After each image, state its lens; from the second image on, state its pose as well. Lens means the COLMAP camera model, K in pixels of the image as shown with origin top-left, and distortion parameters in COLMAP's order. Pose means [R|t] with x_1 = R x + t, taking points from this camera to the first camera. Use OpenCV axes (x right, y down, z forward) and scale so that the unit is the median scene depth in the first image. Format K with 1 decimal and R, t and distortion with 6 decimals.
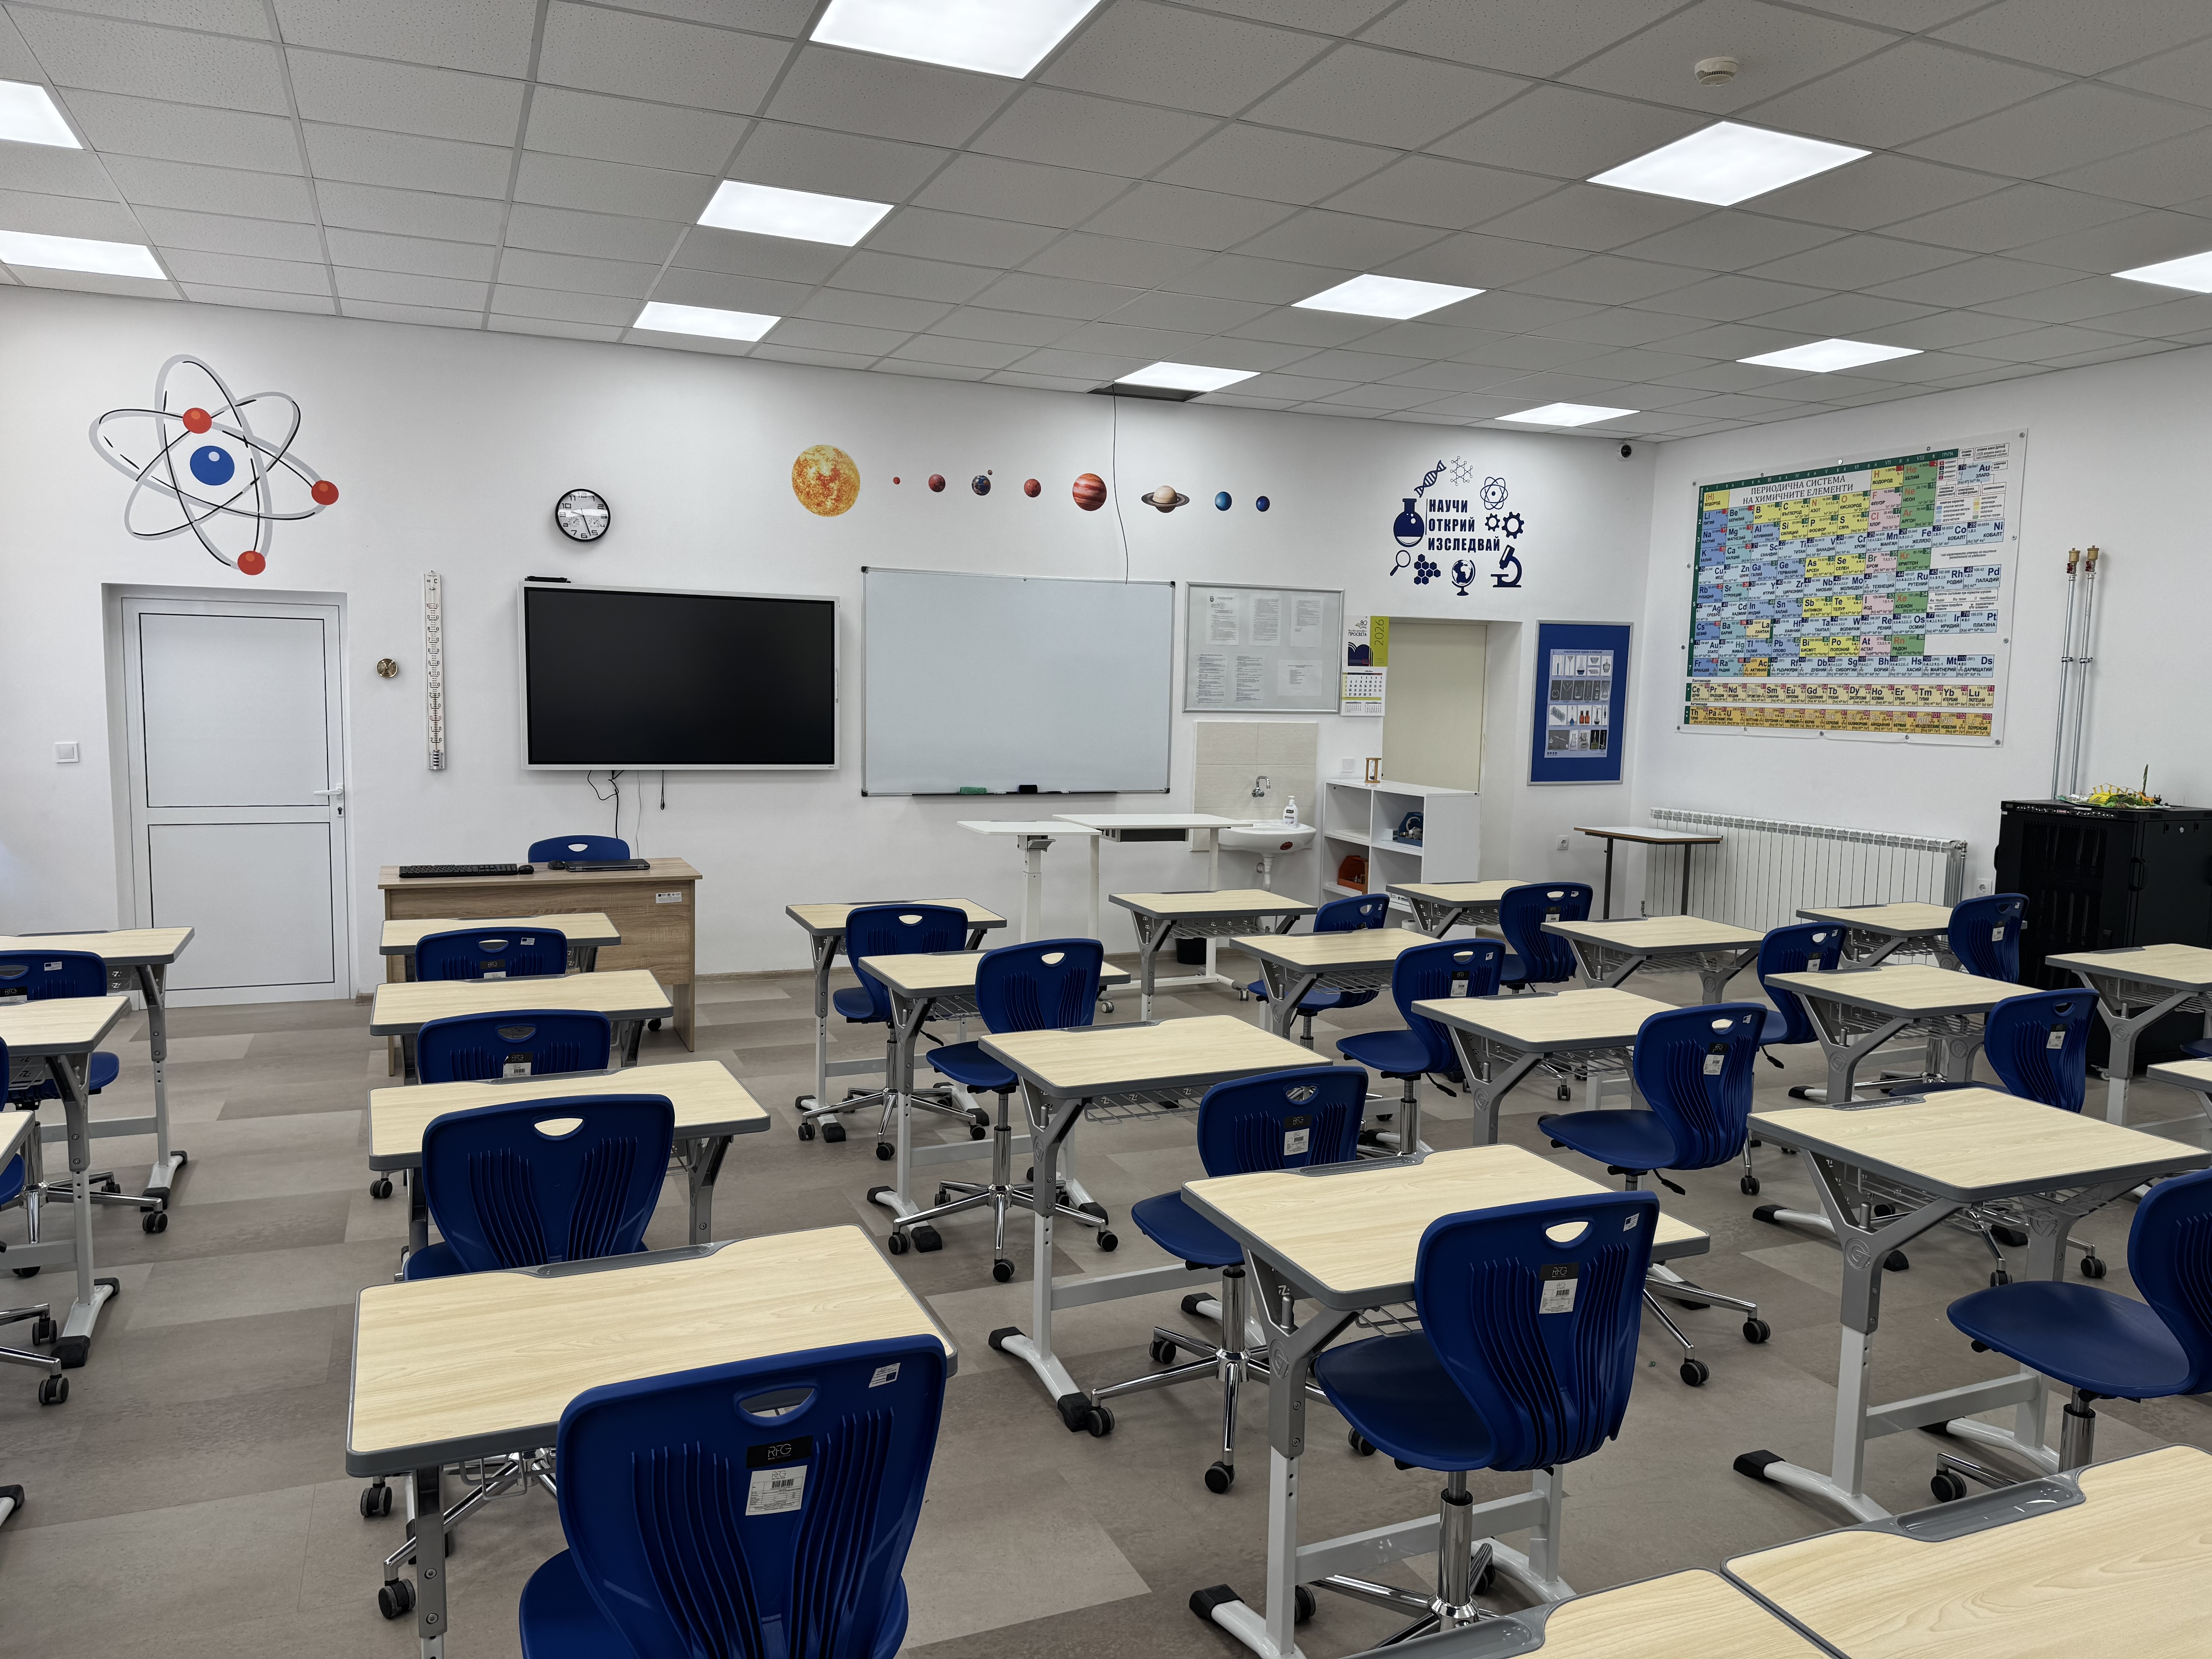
lens RADIAL K [[1577.4, 0, 1107.2], [0, 1577.4, 838.8], [0, 0, 1]] dist [0.047920, -0.026499]
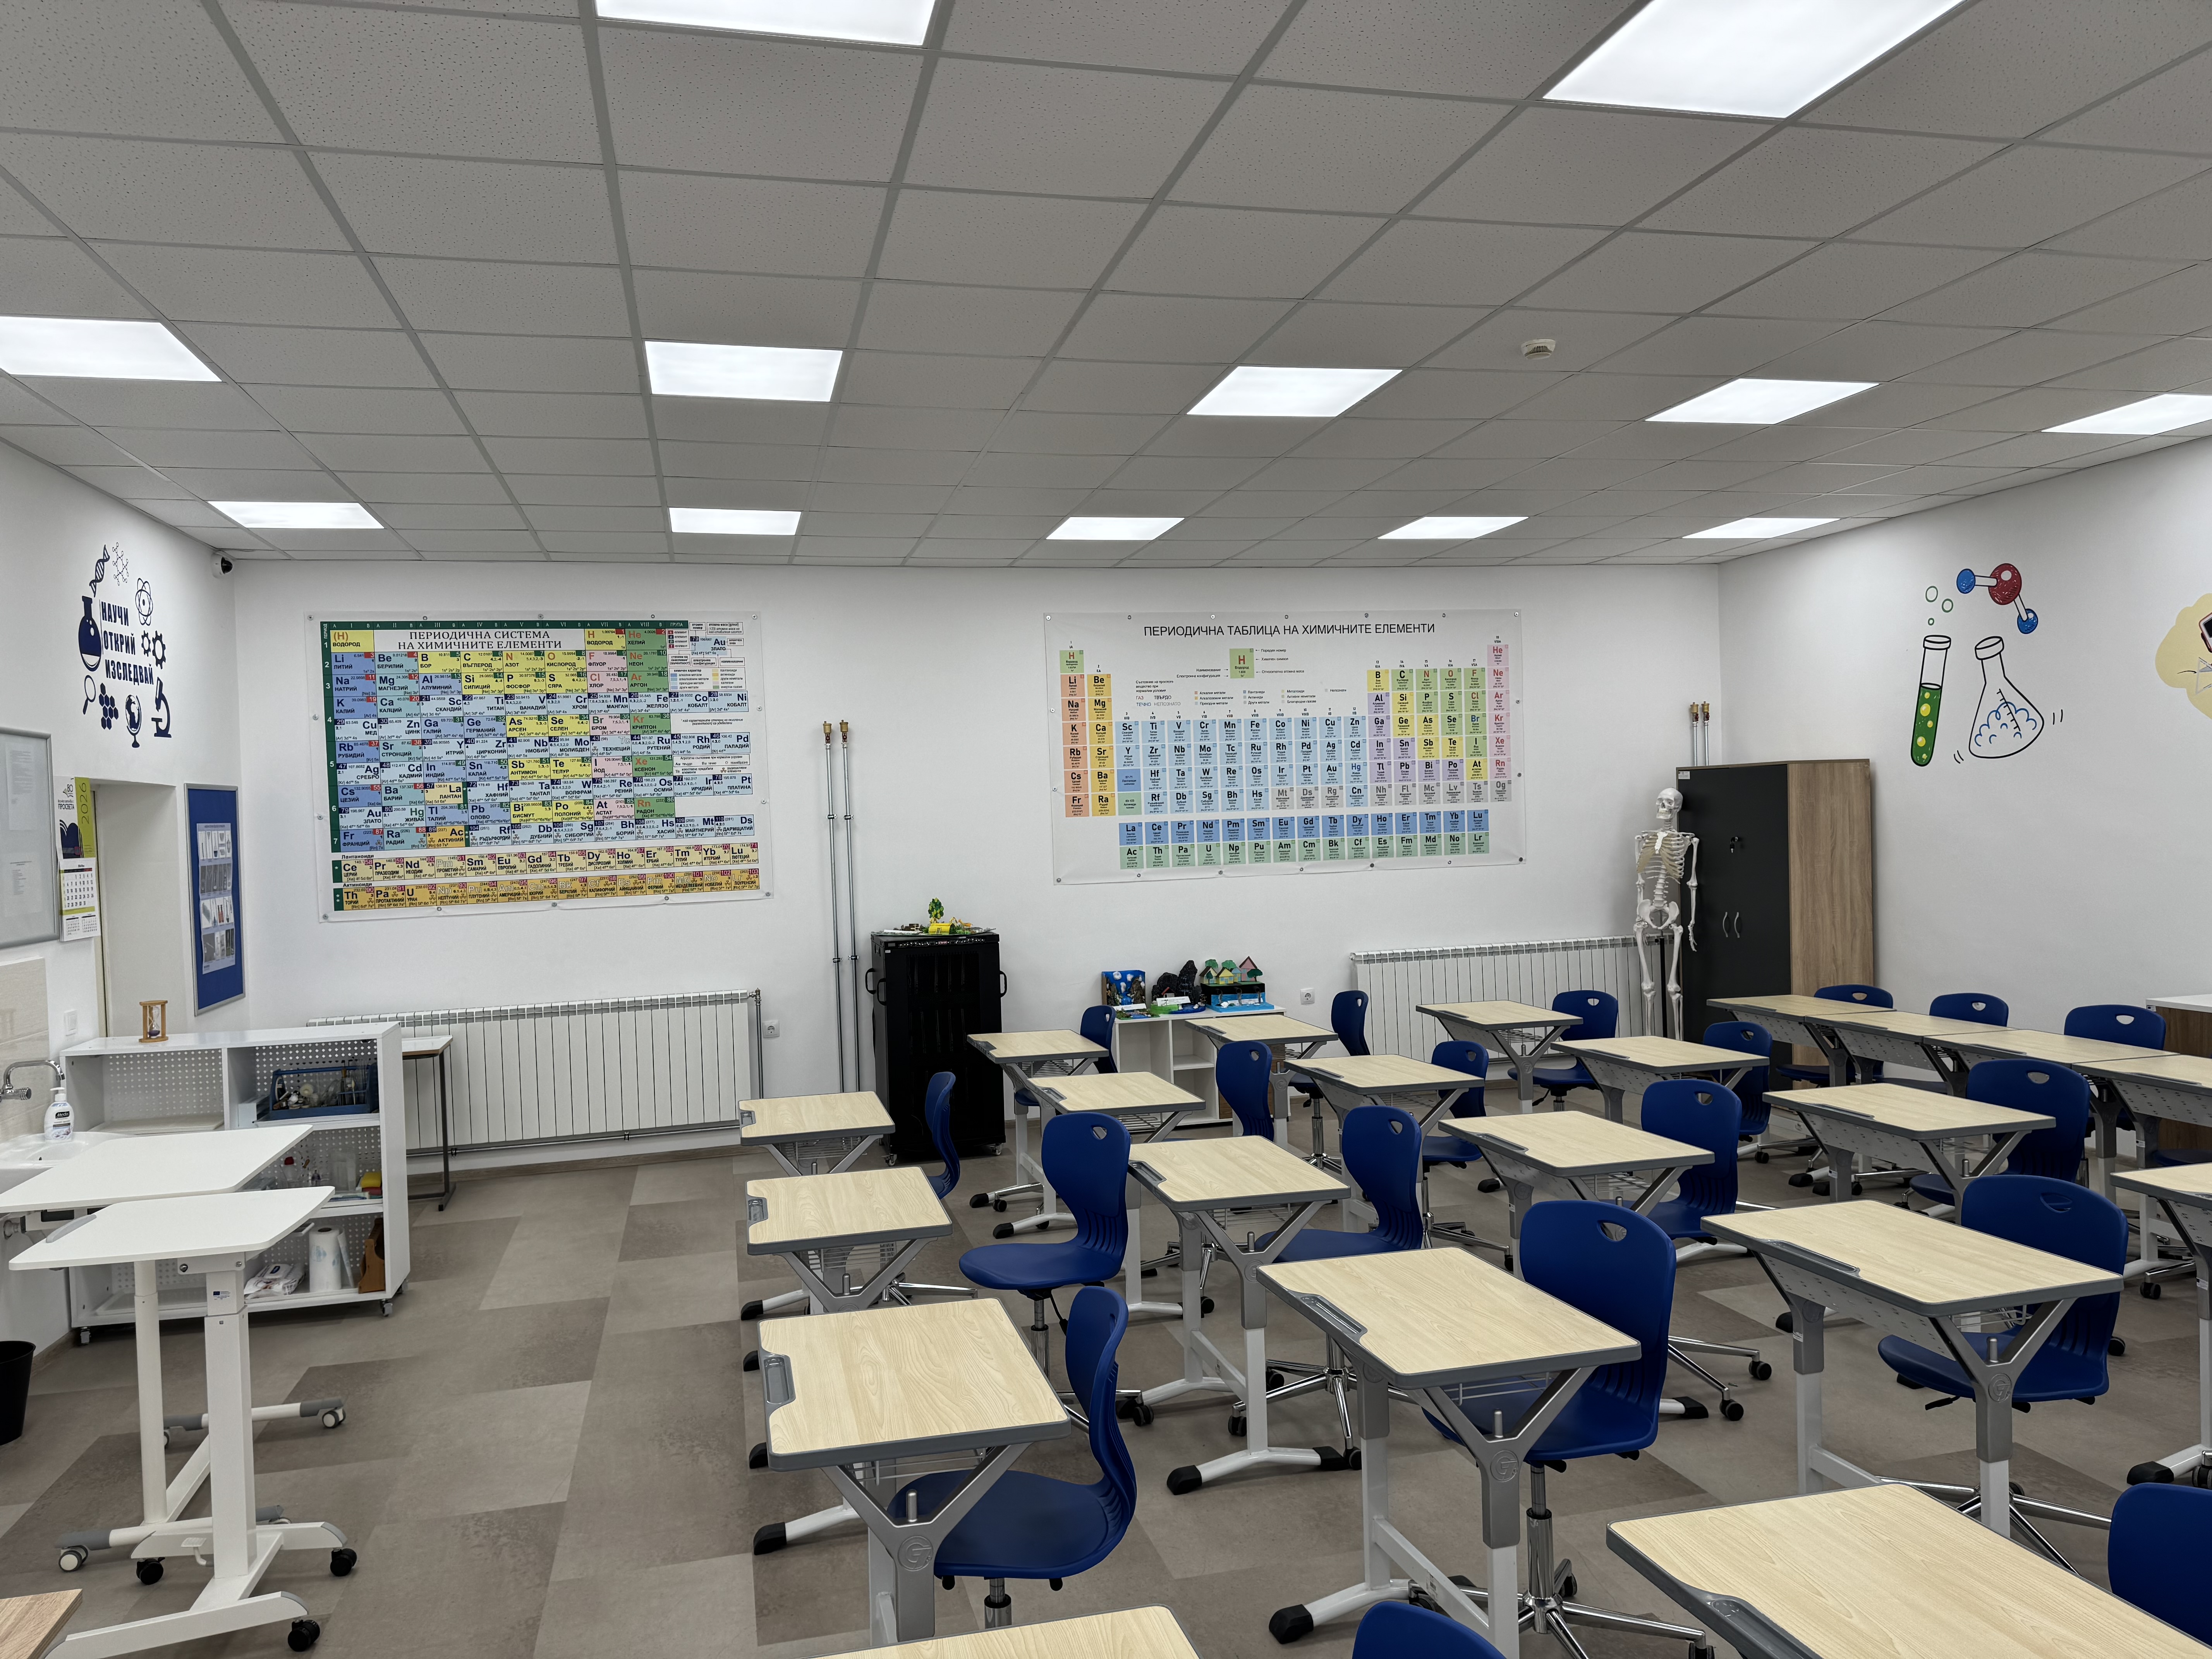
lens RADIAL K [[1577.4, 0, 1103.2], [0, 1577.4, 849.0], [0, 0, 1]] dist [0.047920, -0.026499]
pose [[0.152059, -0.046150, 0.987293, -0.414872], [0.139996, 0.989844, 0.024707, -0.076054], [-0.978406, 0.134460, 0.156976, 0.537327]]
